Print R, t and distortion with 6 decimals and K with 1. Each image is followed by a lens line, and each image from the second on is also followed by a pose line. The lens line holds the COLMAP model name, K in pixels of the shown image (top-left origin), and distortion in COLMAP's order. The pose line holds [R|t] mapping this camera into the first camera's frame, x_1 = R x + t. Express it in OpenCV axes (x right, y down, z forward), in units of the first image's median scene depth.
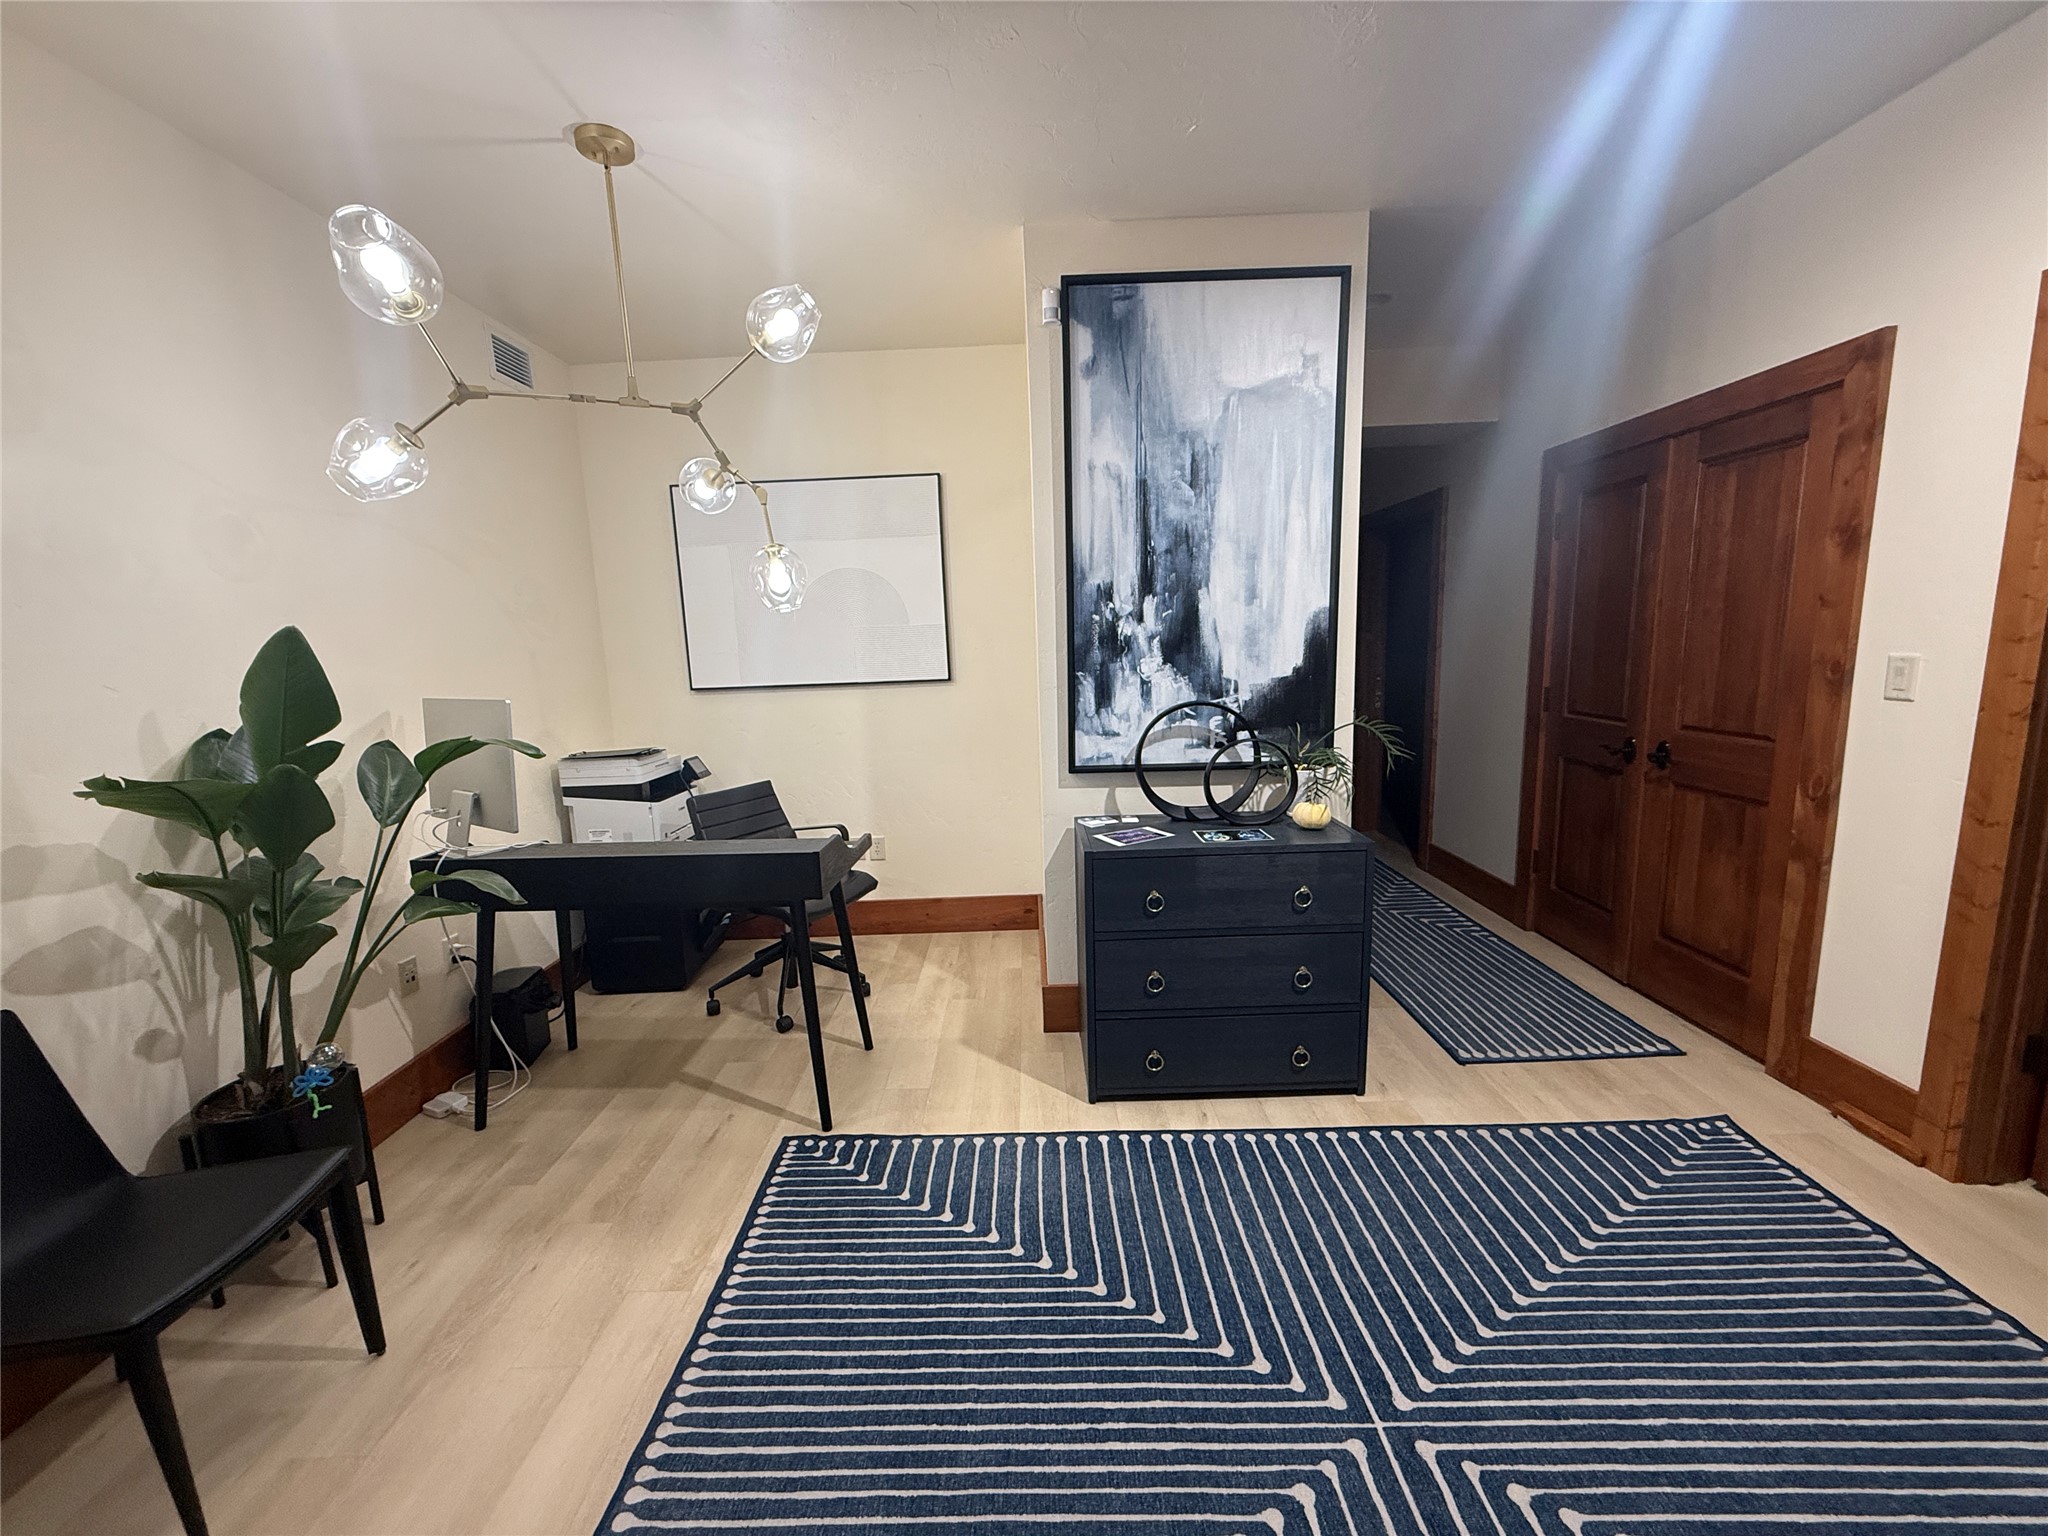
lens RADIAL K [[807.6, 0, 1017.7], [0, 807.6, 768.1], [0, 0, 1]] dist [0.002880, 0.000049]
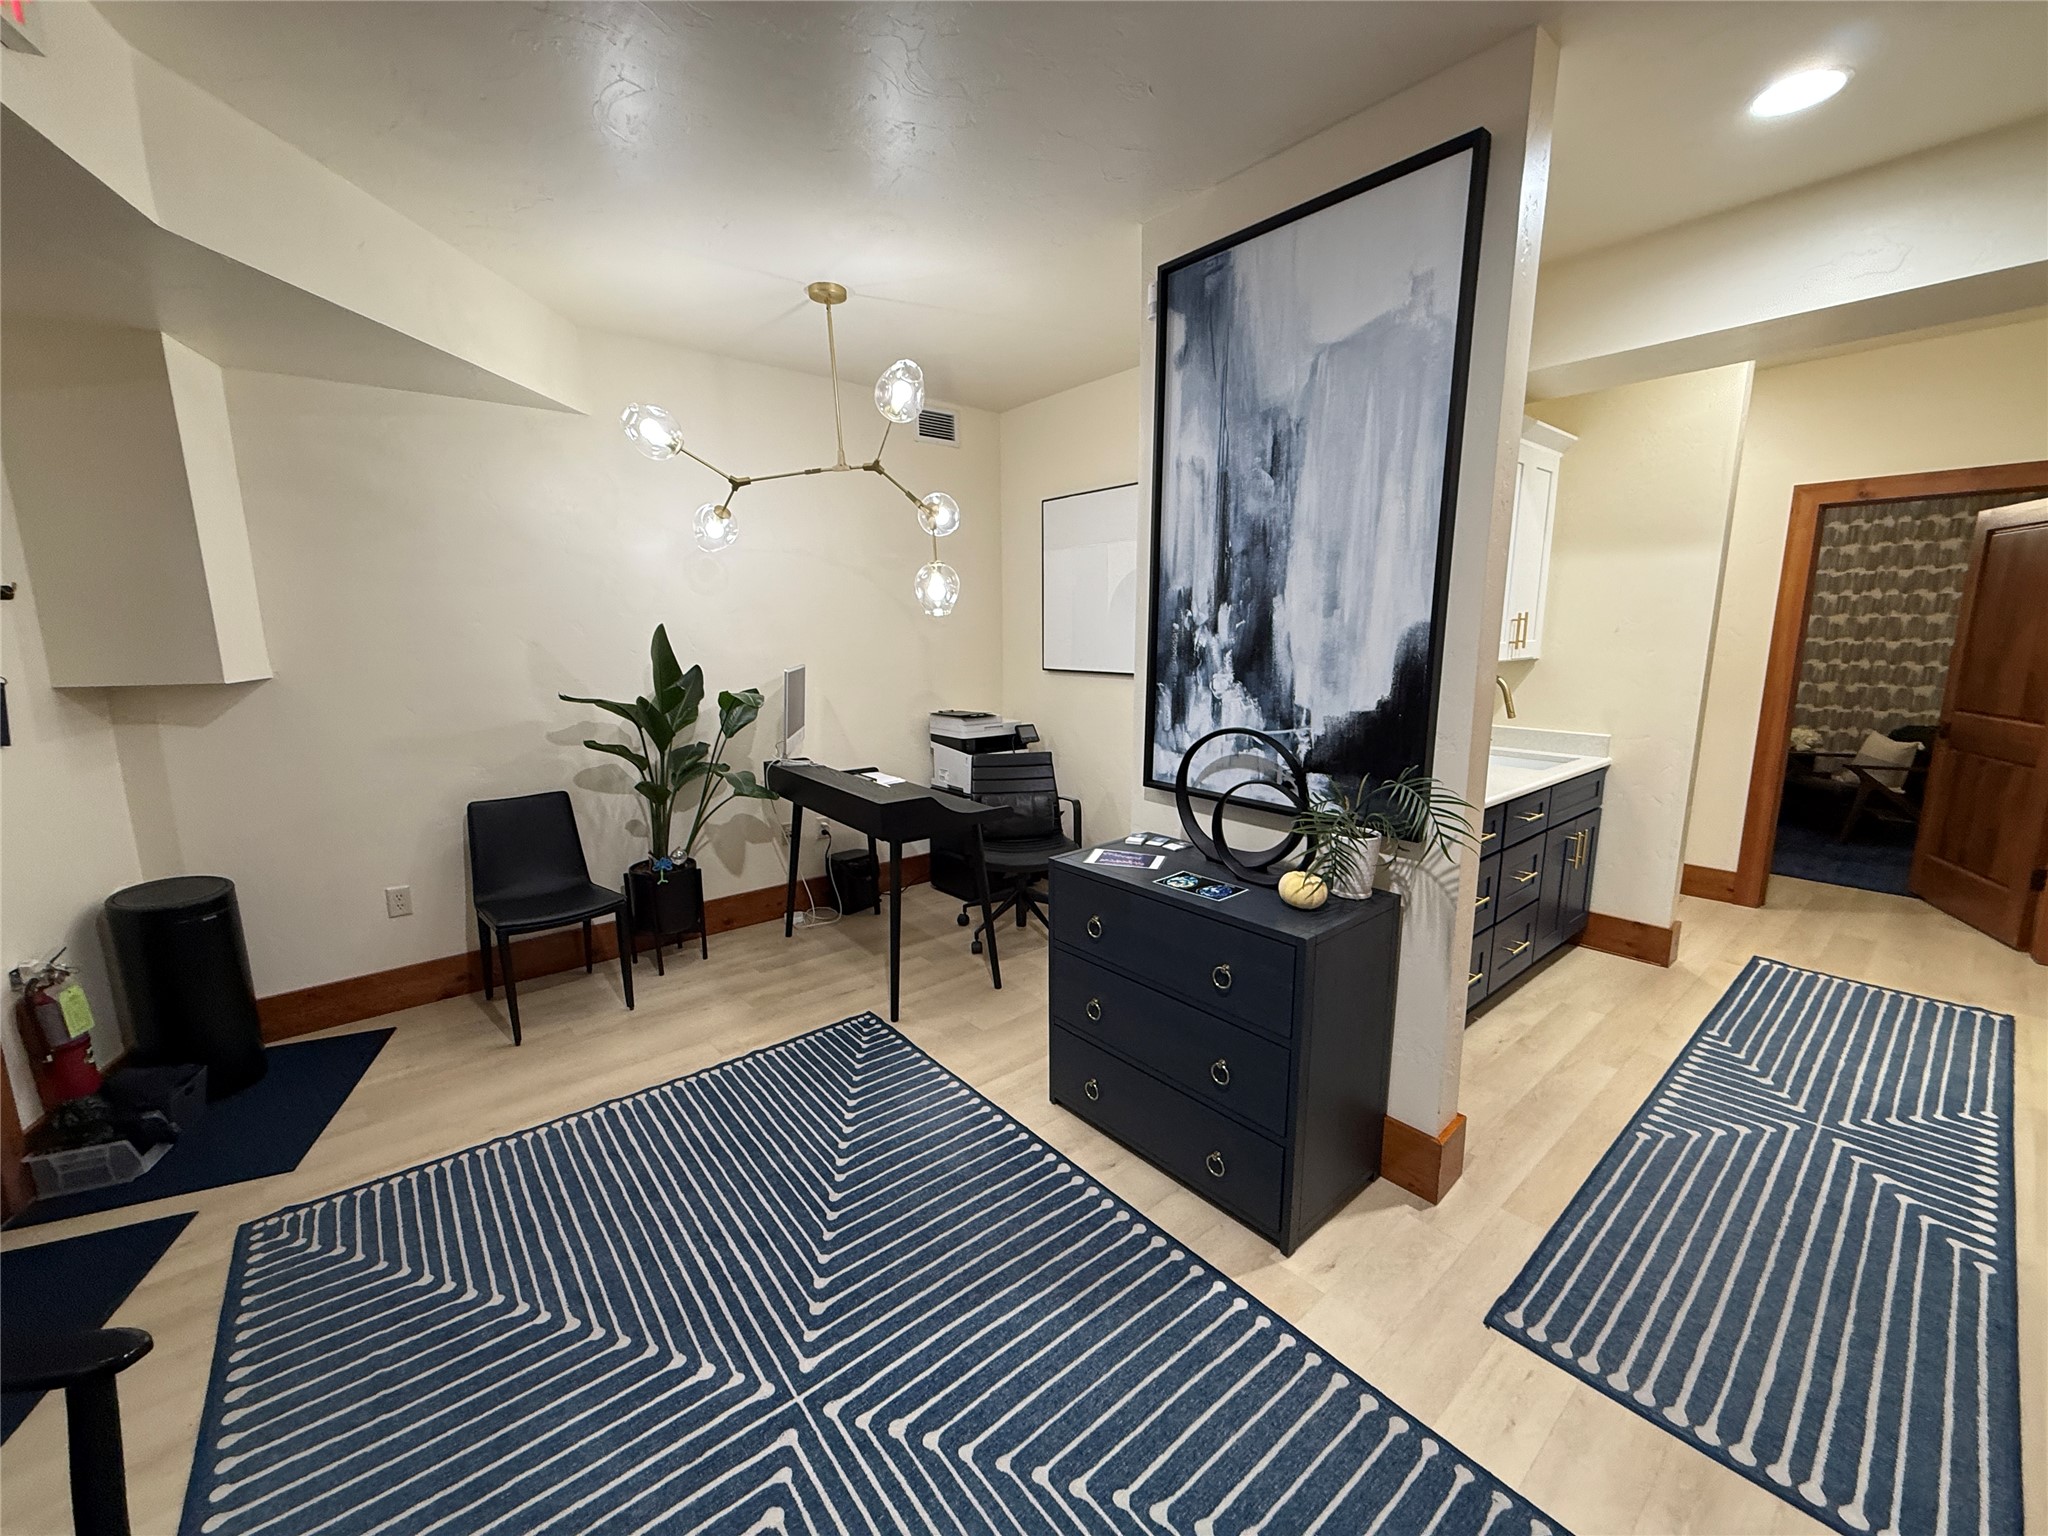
lens RADIAL K [[807.6, 0, 1022.2], [0, 807.6, 768.0], [0, 0, 1]] dist [0.002880, 0.000049]
pose [[0.648469, 0.162744, -0.743641, 0.723453], [-0.137881, 0.985833, 0.095512, -0.091850], [0.748649, 0.040598, 0.661722, 0.261885]]
